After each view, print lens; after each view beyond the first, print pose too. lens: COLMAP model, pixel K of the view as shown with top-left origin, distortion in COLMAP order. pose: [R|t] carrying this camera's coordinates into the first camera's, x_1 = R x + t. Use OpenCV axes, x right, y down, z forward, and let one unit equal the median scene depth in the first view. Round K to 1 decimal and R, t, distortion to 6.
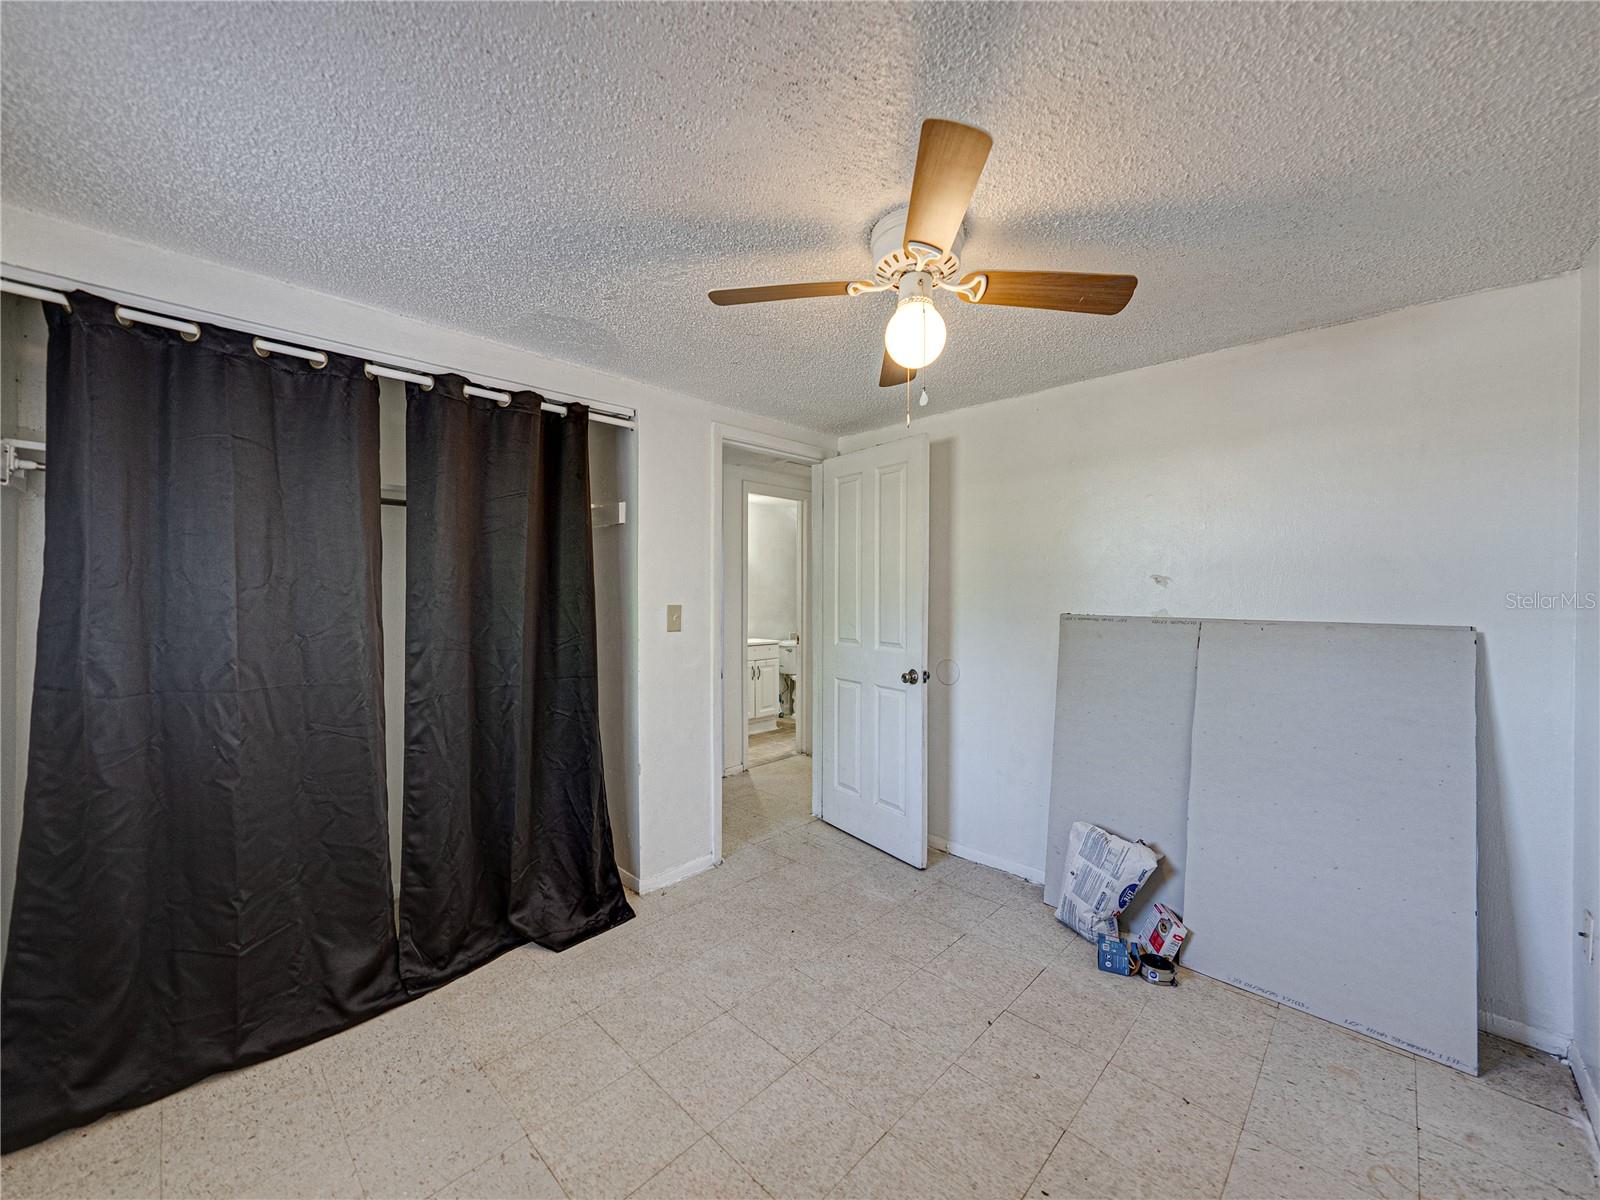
lens RADIAL K [[644.3, 0, 792.4], [0, 644.3, 594.2], [0, 0, 1]] dist [-0.000594, -0.000073]
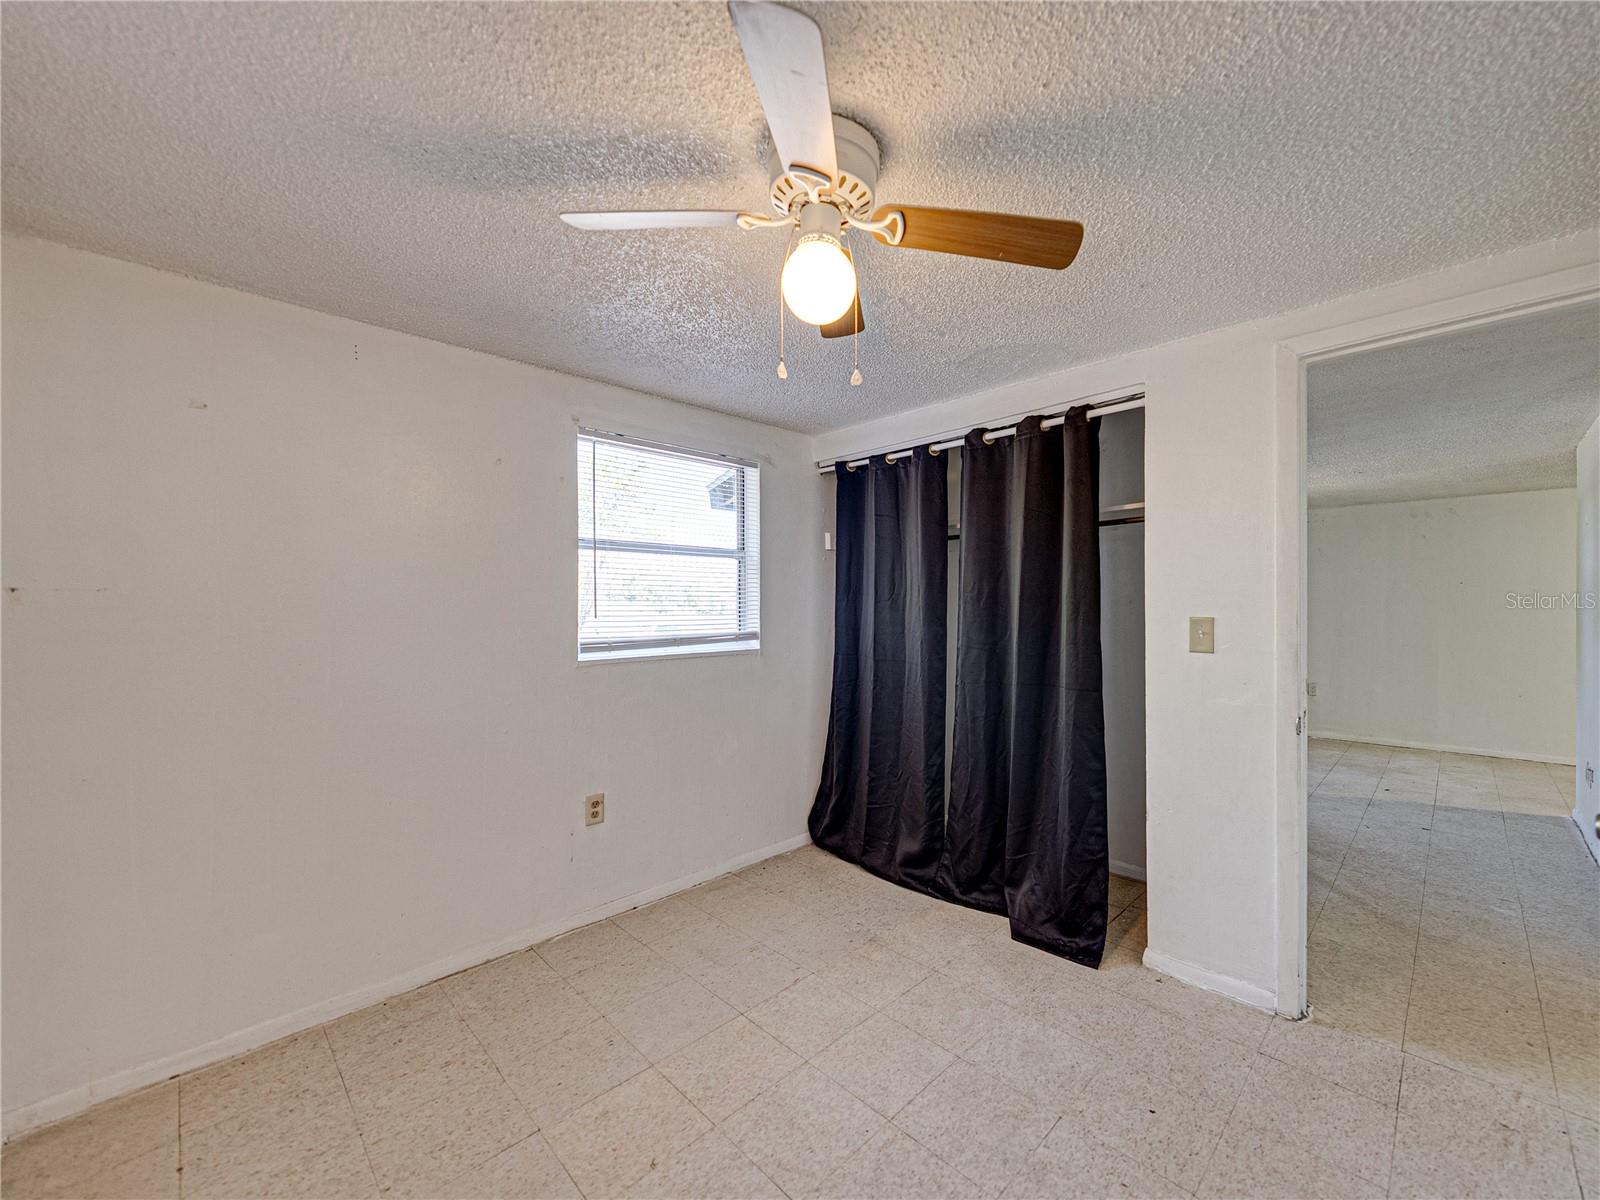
lens RADIAL K [[644.3, 0, 847.2], [0, 644.3, 606.5], [0, 0, 1]] dist [-0.000594, -0.000073]
pose [[-0.013842, -0.003517, -0.999898, 0.746251], [-0.002559, 0.999991, -0.003482, 0.010363], [0.999901, 0.002510, -0.013851, 0.778826]]
